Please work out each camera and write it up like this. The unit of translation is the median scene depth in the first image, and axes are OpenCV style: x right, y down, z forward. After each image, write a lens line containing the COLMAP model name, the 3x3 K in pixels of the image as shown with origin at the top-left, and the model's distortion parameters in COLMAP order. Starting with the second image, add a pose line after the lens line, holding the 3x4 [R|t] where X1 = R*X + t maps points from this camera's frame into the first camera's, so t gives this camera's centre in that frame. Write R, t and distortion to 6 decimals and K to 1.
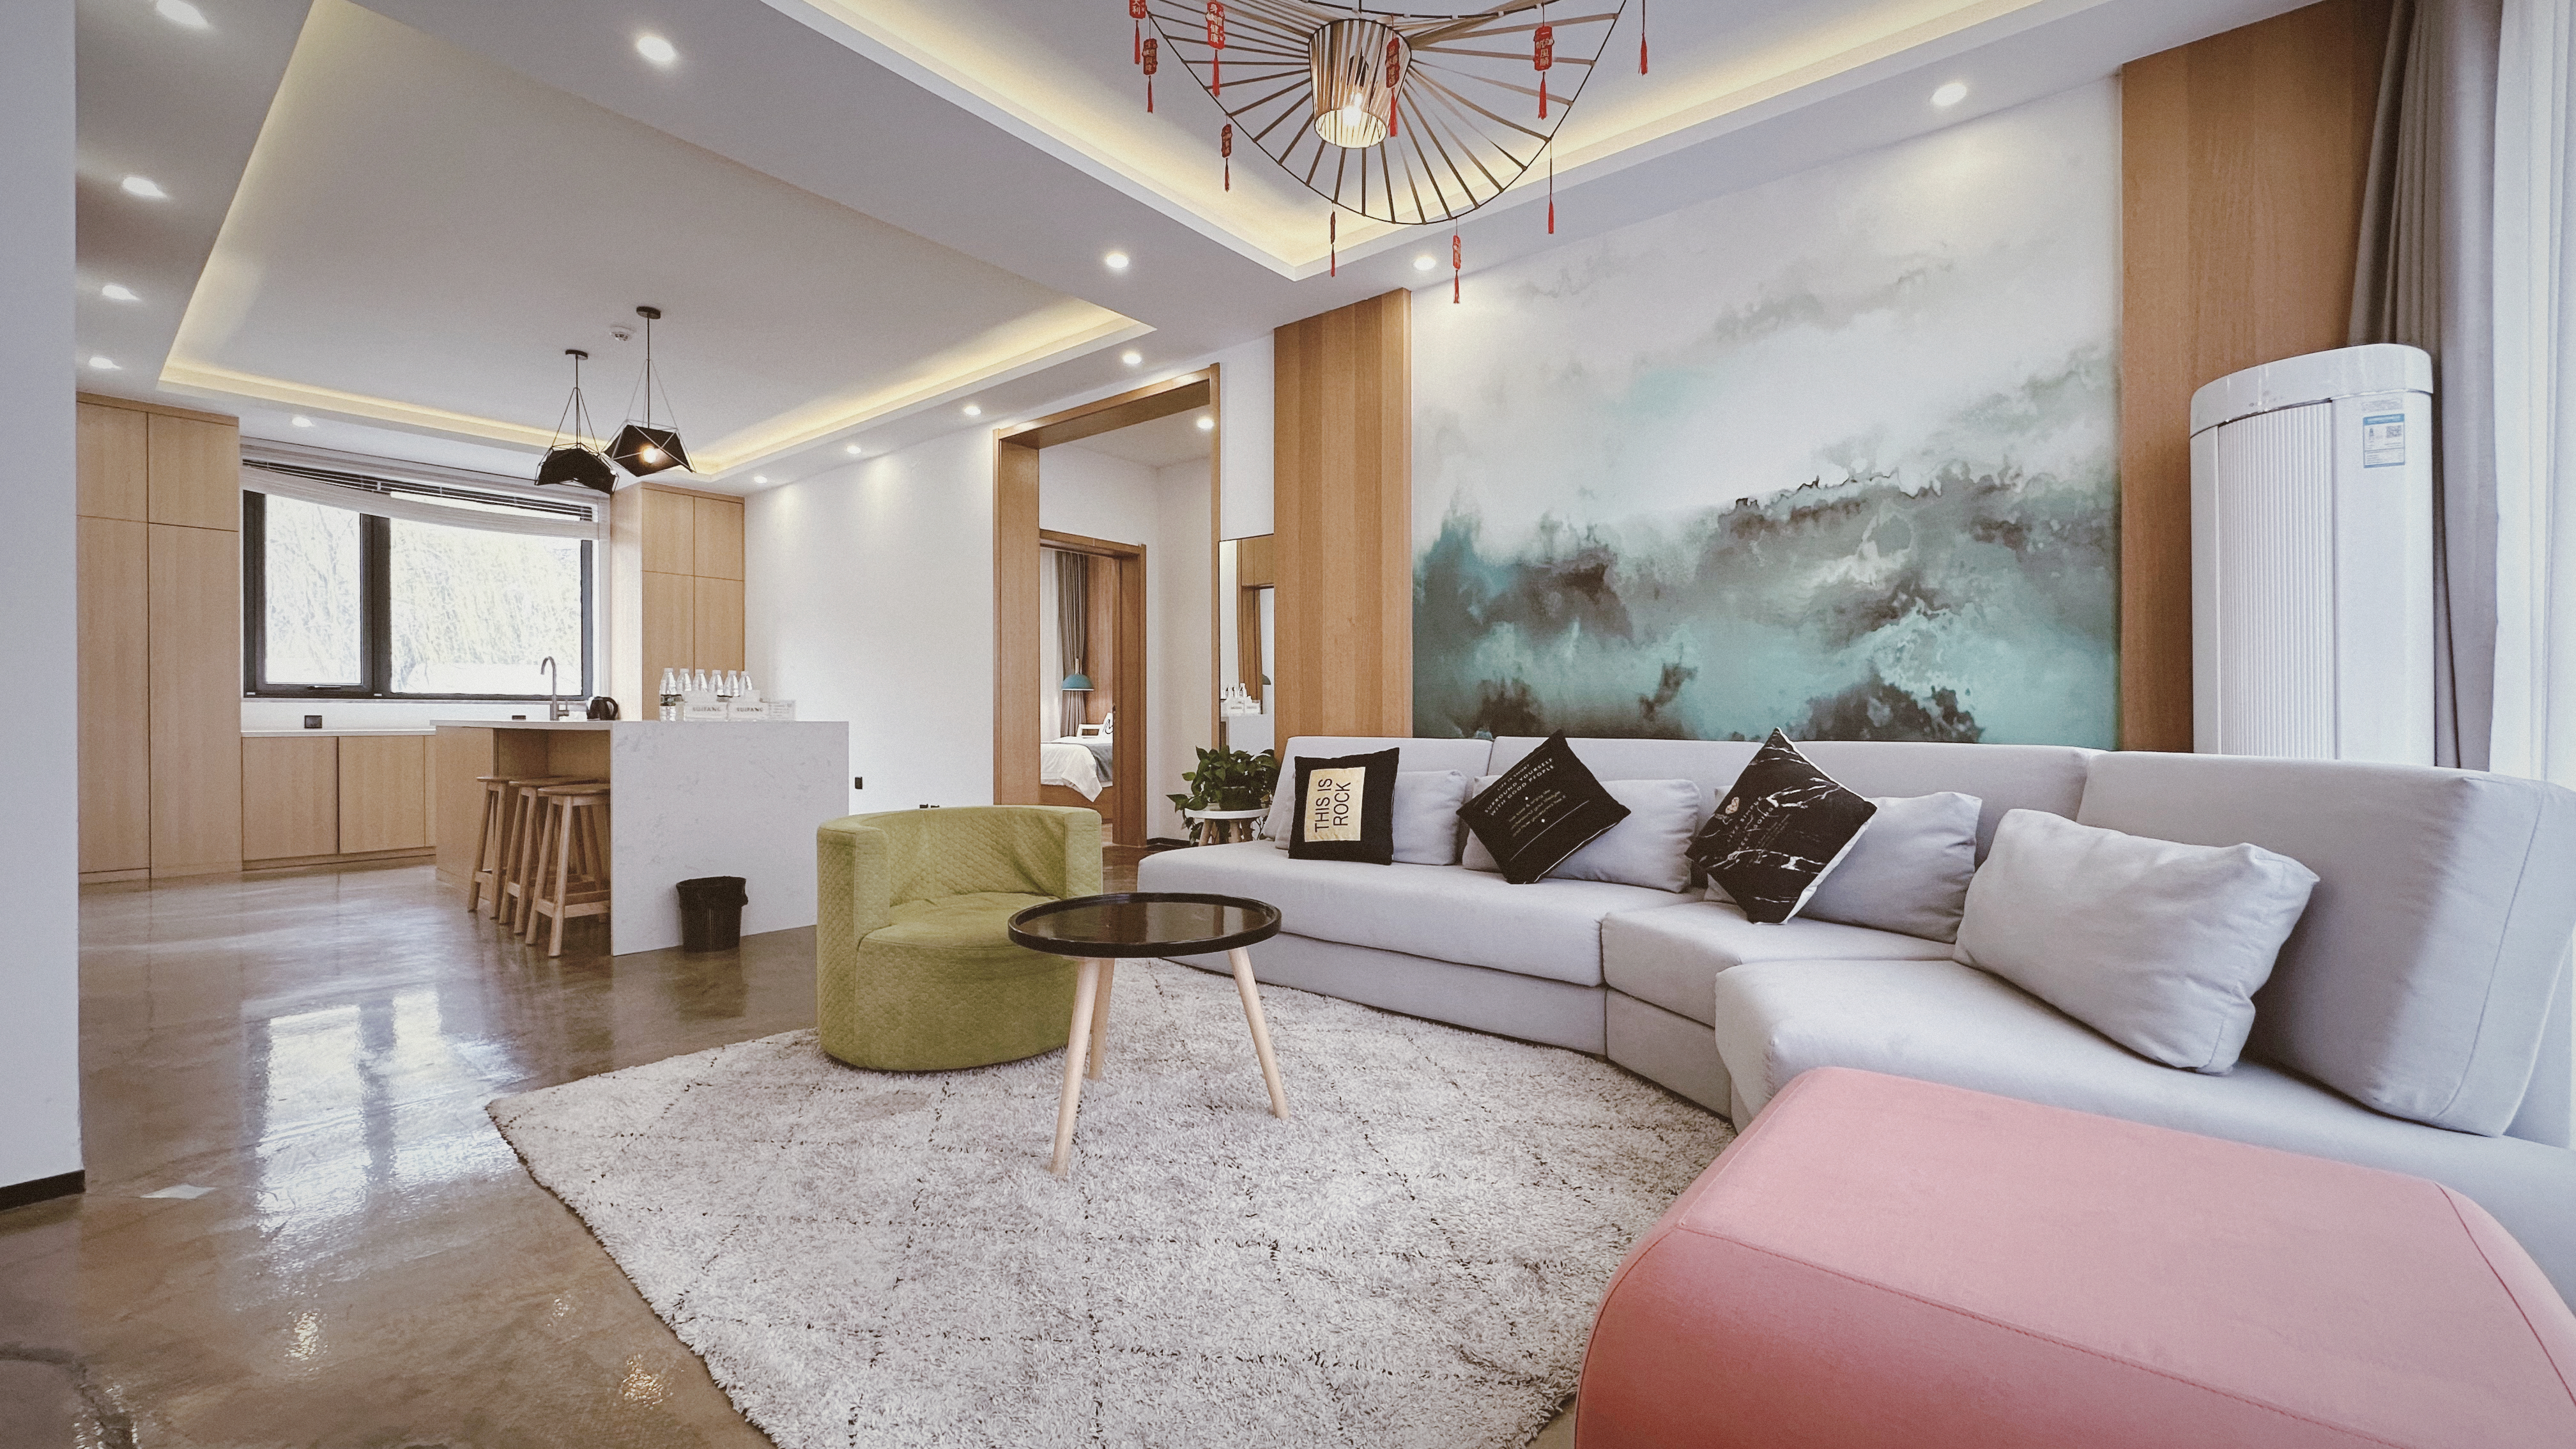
lens RADIAL K [[1025.9, 0, 1285.1], [0, 1025.9, 719.6], [0, 0, 1]] dist [-0.001942, 0.000612]
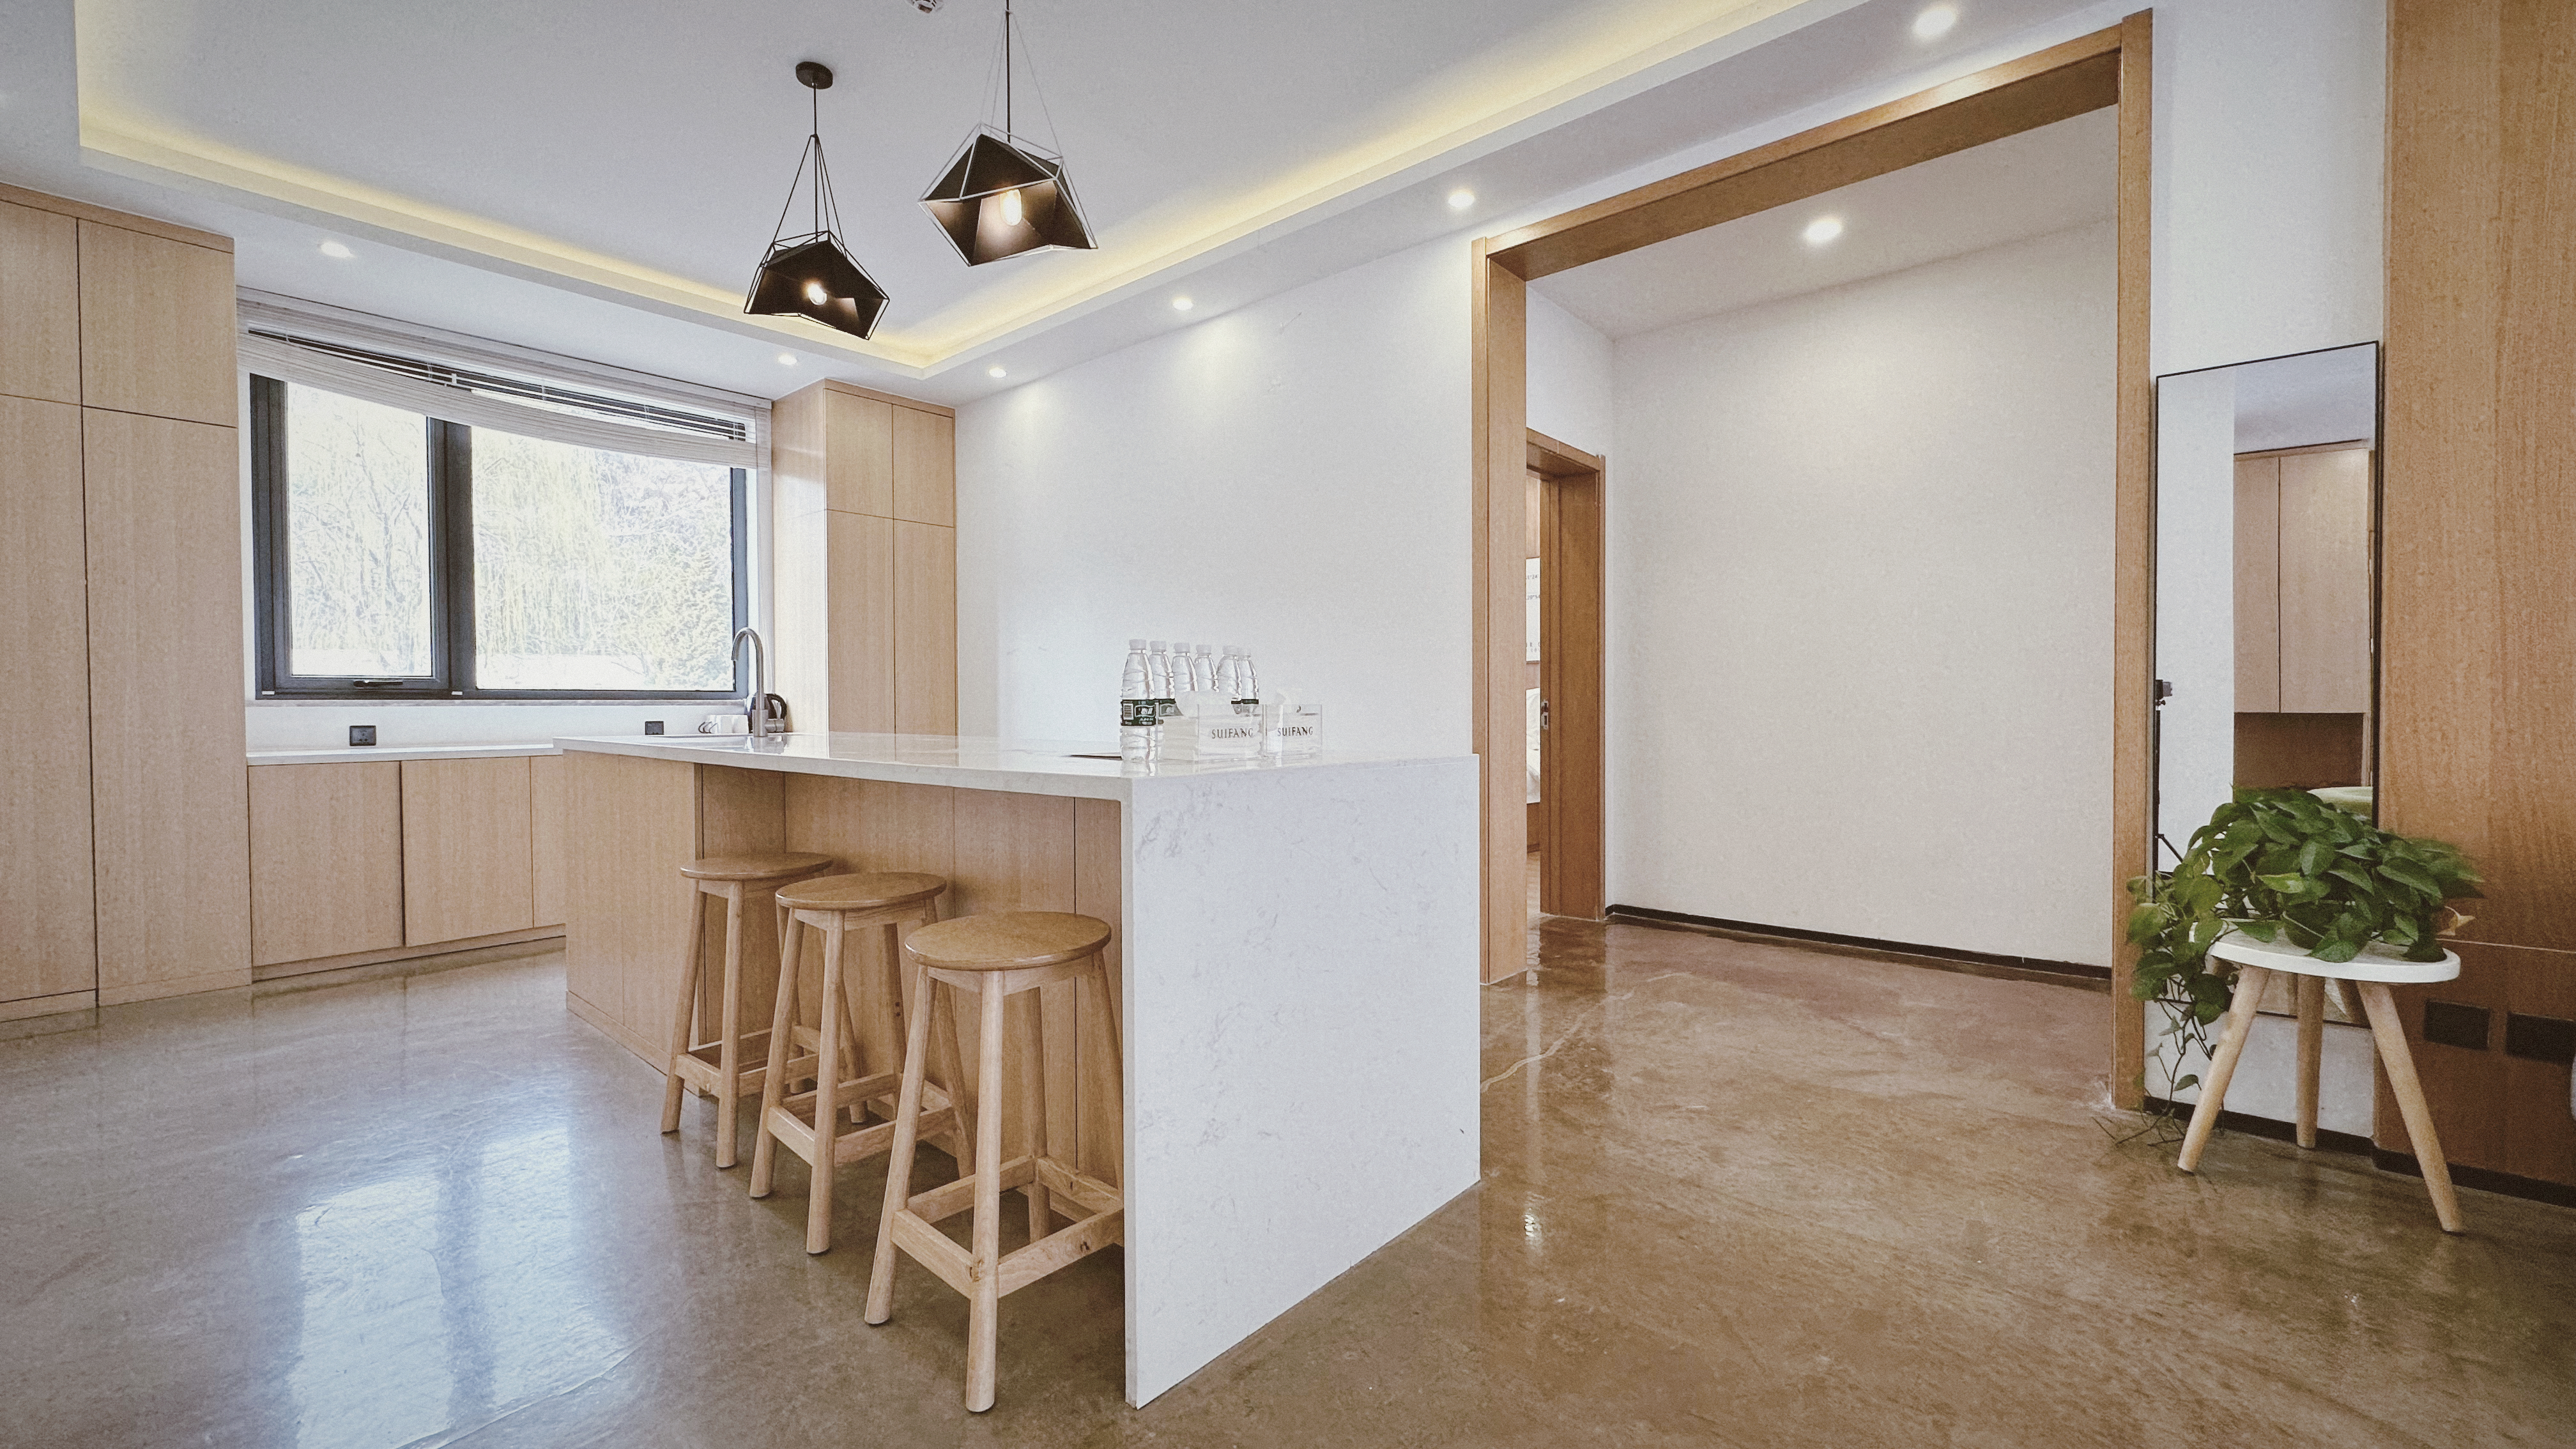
lens RADIAL K [[1025.9, 0, 1285.1], [0, 1025.9, 719.6], [0, 0, 1]] dist [-0.001942, 0.000612]
pose [[0.999455, -0.003605, -0.032820, -0.358344], [0.004039, 0.999905, 0.013178, -0.014662], [0.032769, -0.013303, 0.999374, 0.386594]]
